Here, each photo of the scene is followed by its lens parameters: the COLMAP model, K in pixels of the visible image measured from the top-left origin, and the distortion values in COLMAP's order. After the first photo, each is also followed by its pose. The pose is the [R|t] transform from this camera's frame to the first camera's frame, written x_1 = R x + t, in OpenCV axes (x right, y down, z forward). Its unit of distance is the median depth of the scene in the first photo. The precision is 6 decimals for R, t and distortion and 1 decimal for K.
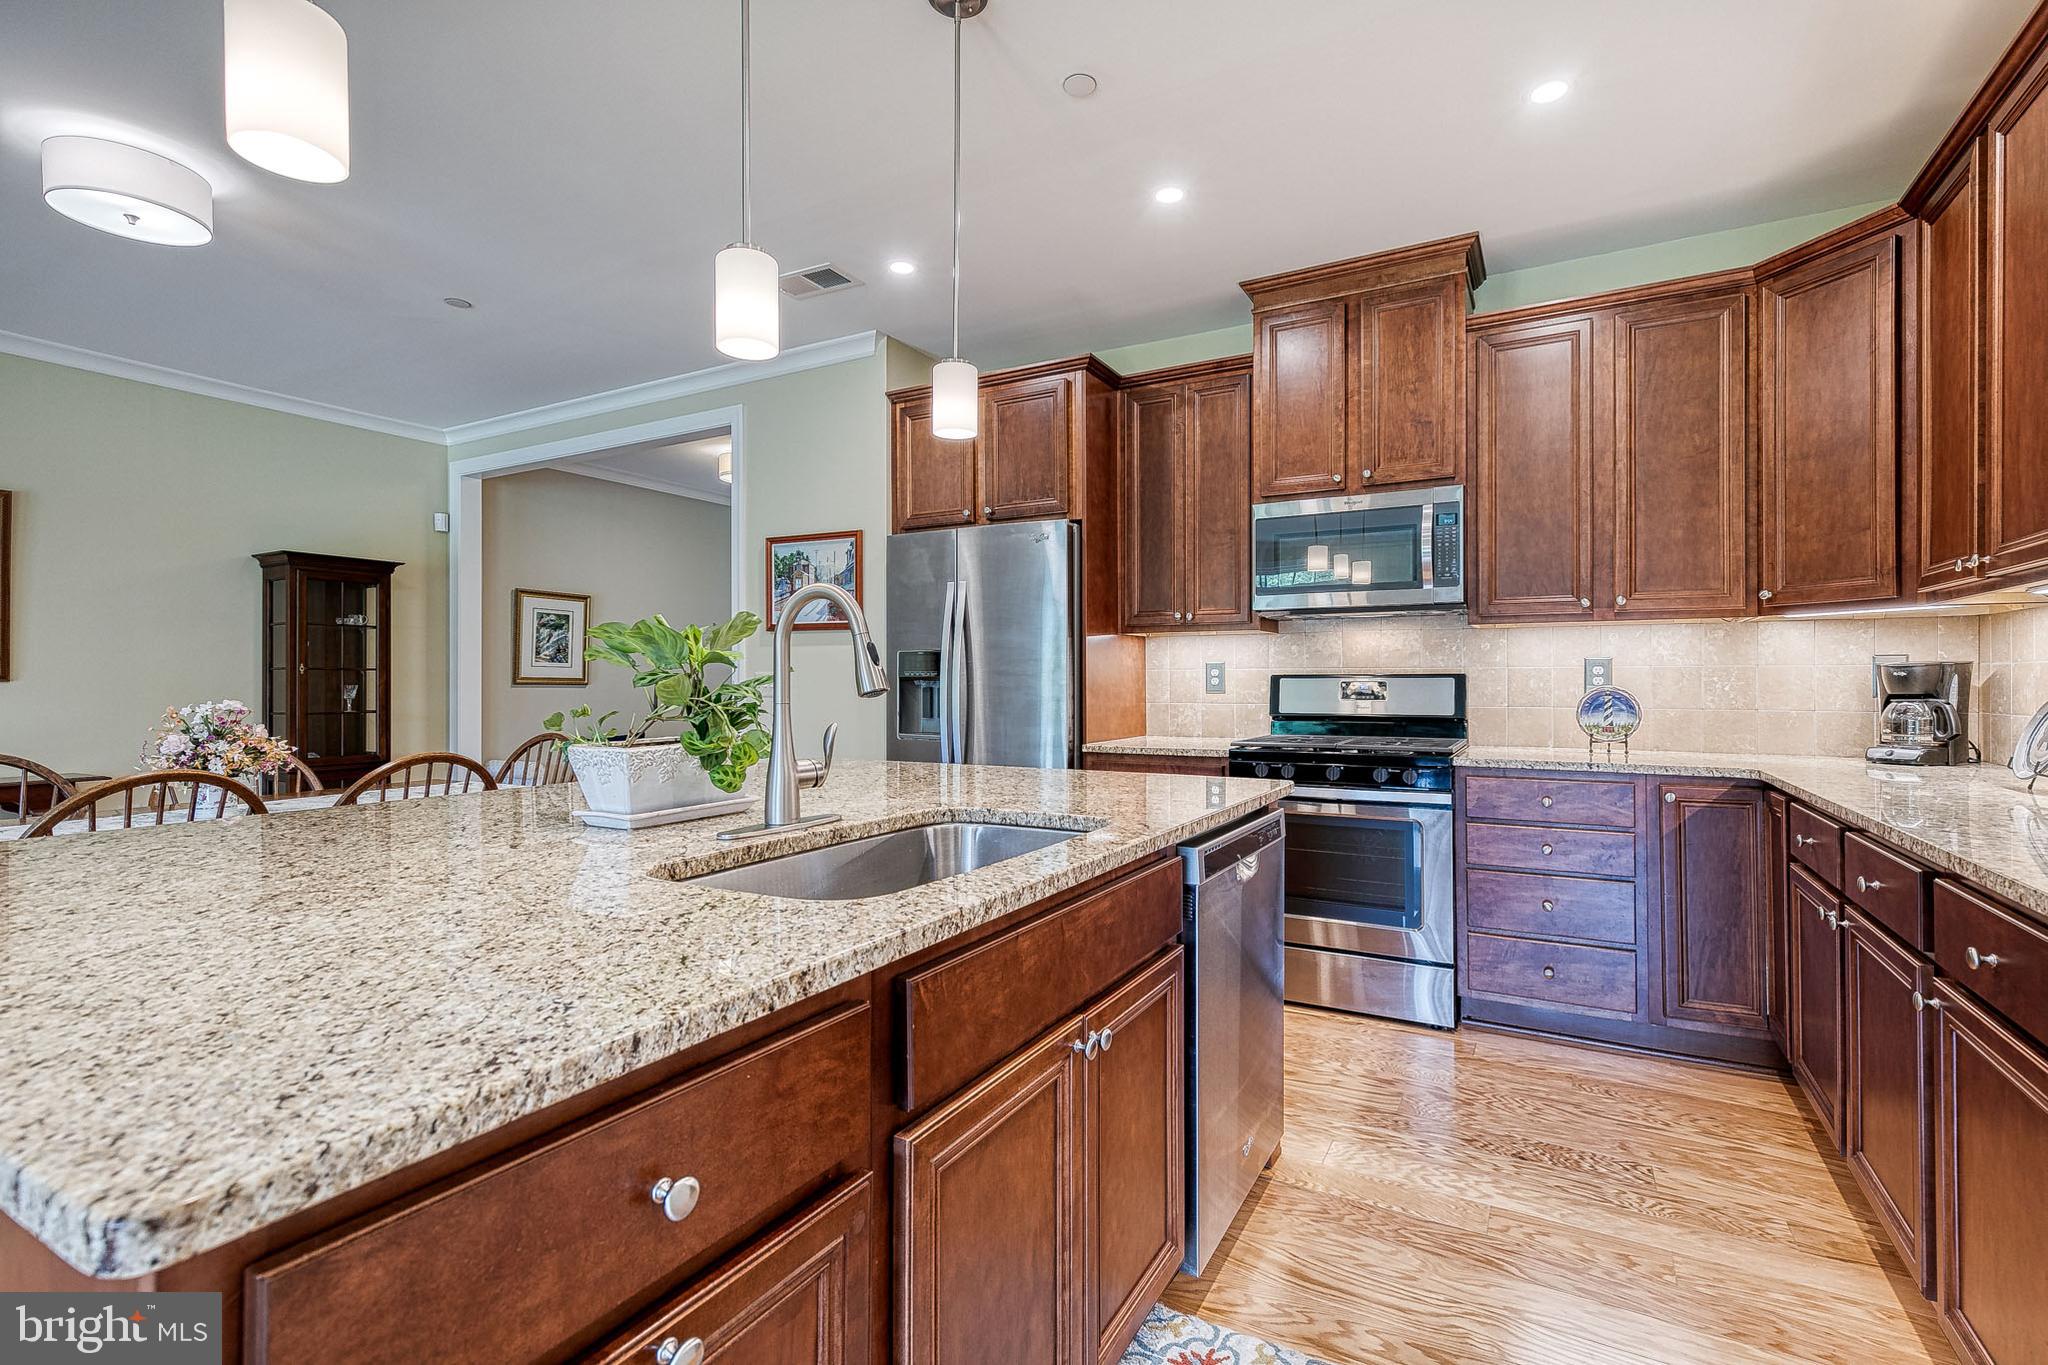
lens RADIAL K [[928.8, 0, 1043.6], [0, 928.8, 674.6], [0, 0, 1]] dist [0.009561, -0.001565]
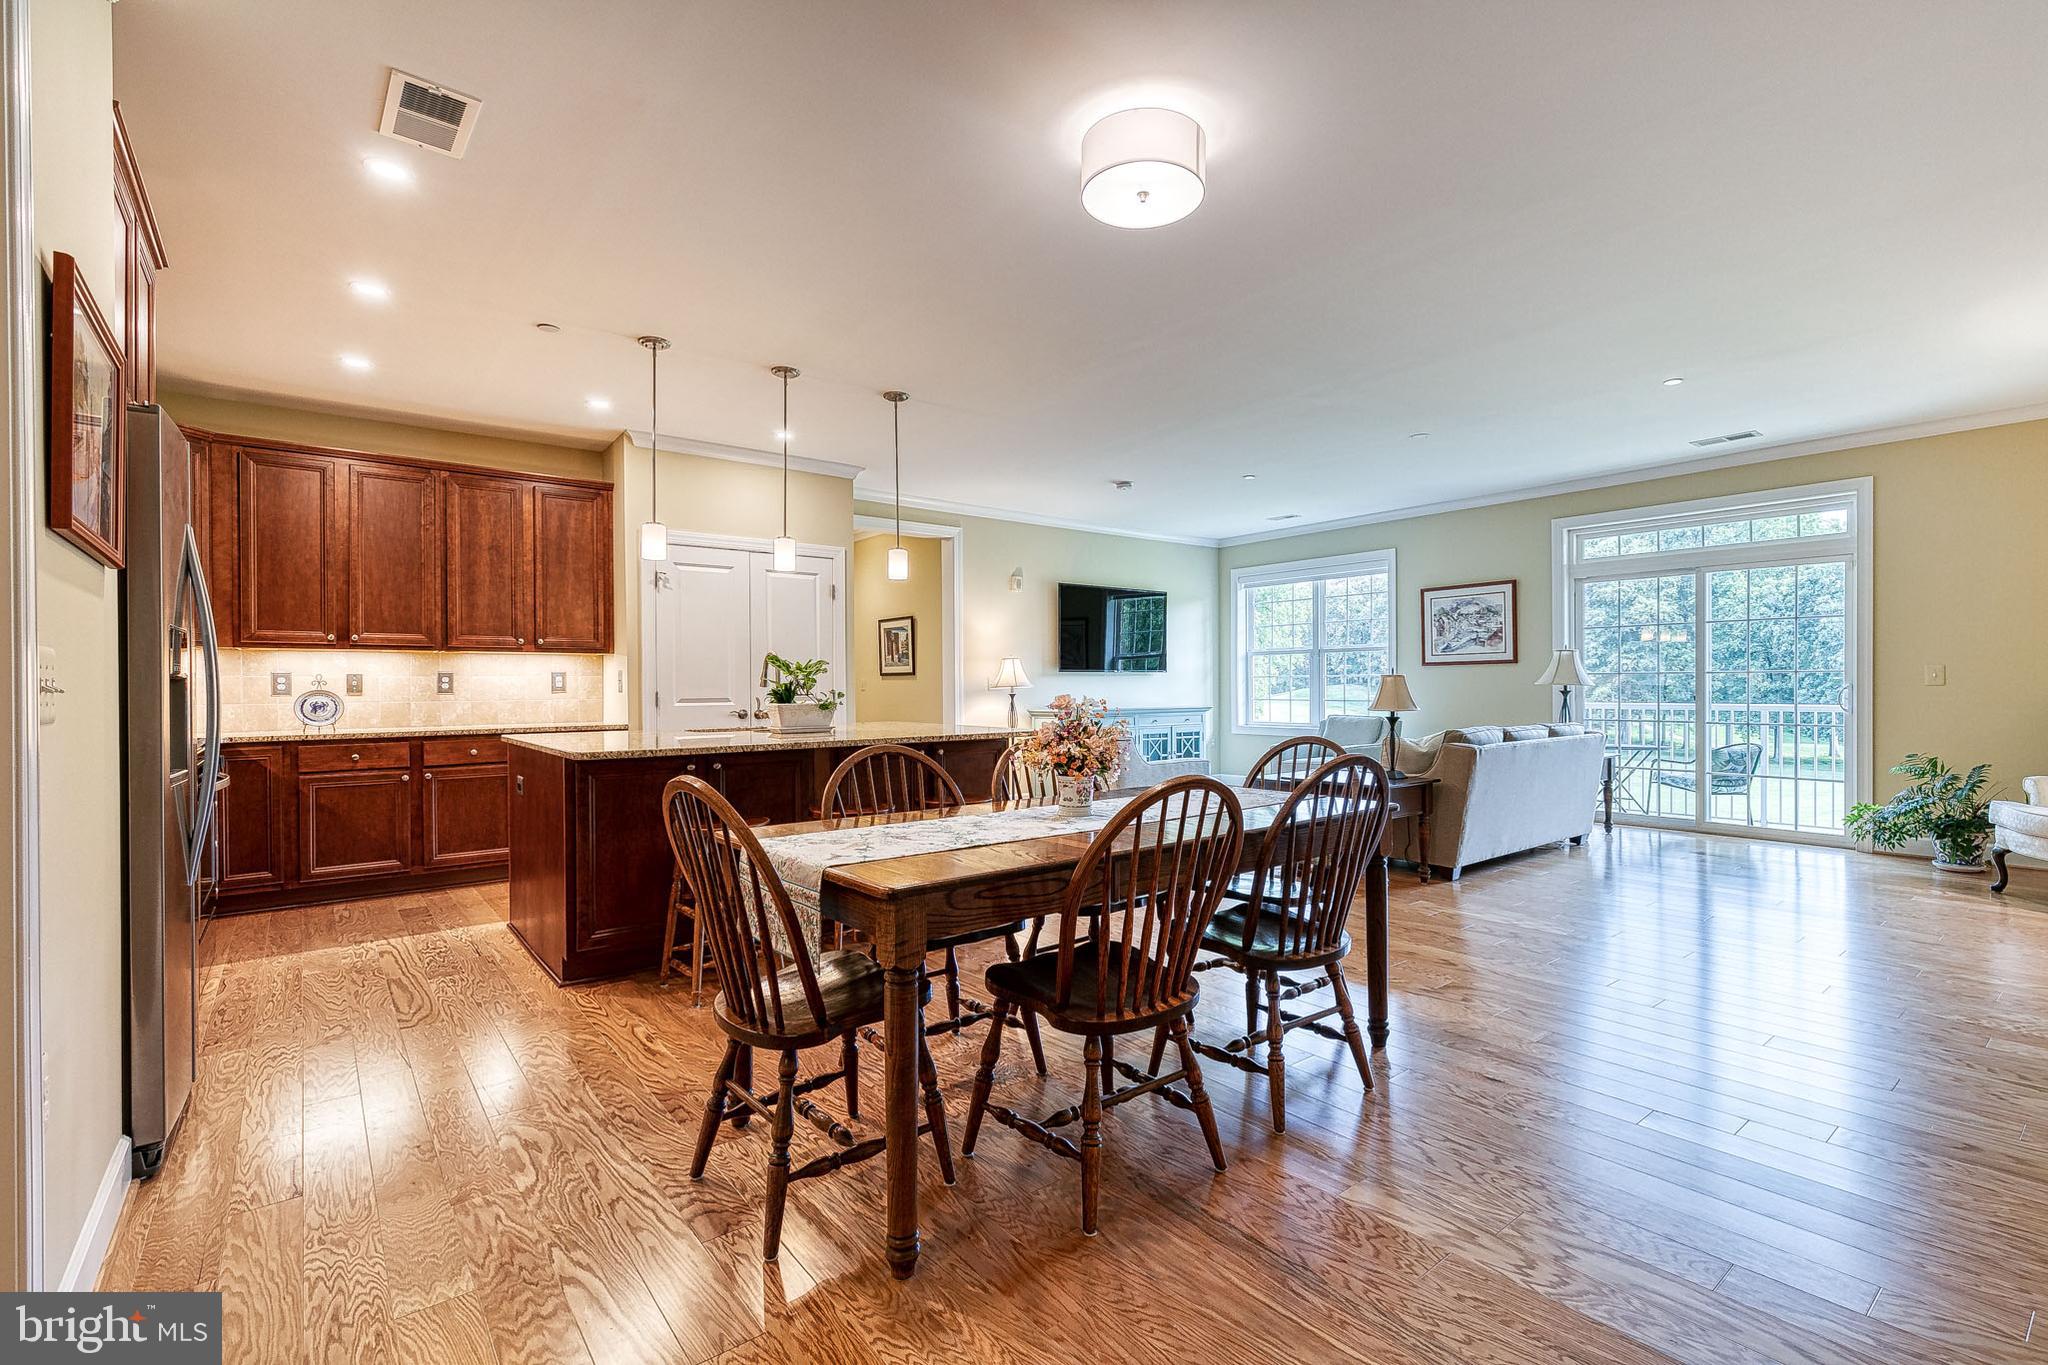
lens RADIAL K [[921.9, 0, 1042.7], [0, 921.9, 688.0], [0, 0, 1]] dist [0.012741, -0.004235]
pose [[-0.924719, 0.005926, 0.380603, -0.976254], [0.006020, 0.999981, -0.000945, 0.017118], [-0.380602, 0.001417, -0.924738, 1.520126]]
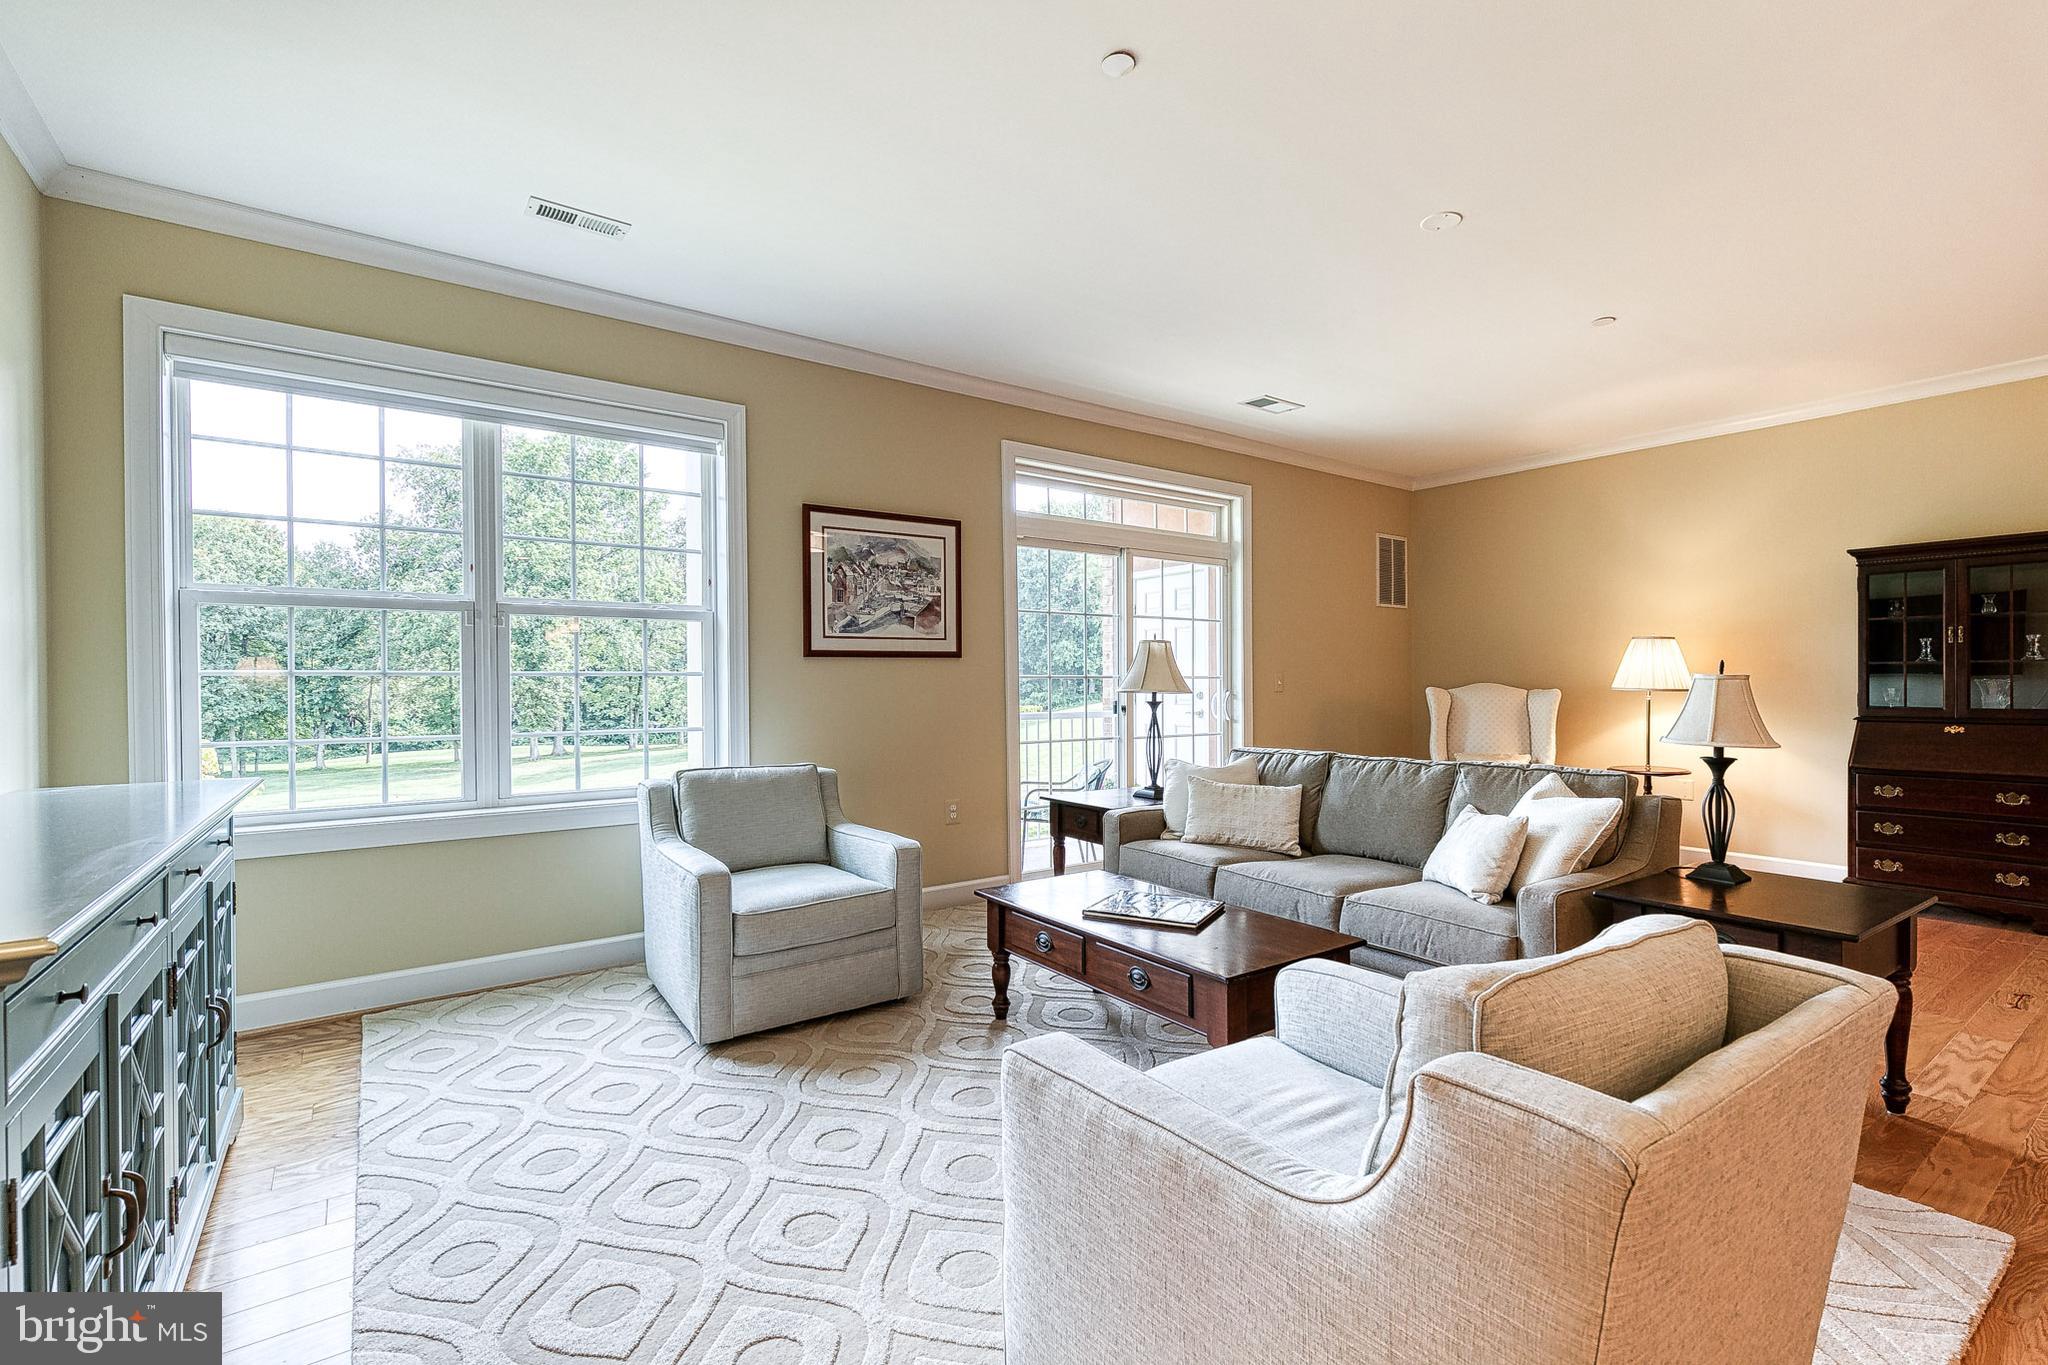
lens RADIAL K [[925.8, 0, 1047.1], [0, 925.8, 686.1], [0, 0, 1]] dist [0.007312, 0.000048]
pose [[-0.410781, 0.005439, -0.911718, -0.014905], [0.008175, 0.999964, 0.002282, 0.001590], [0.911697, -0.006516, -0.410811, -0.260994]]
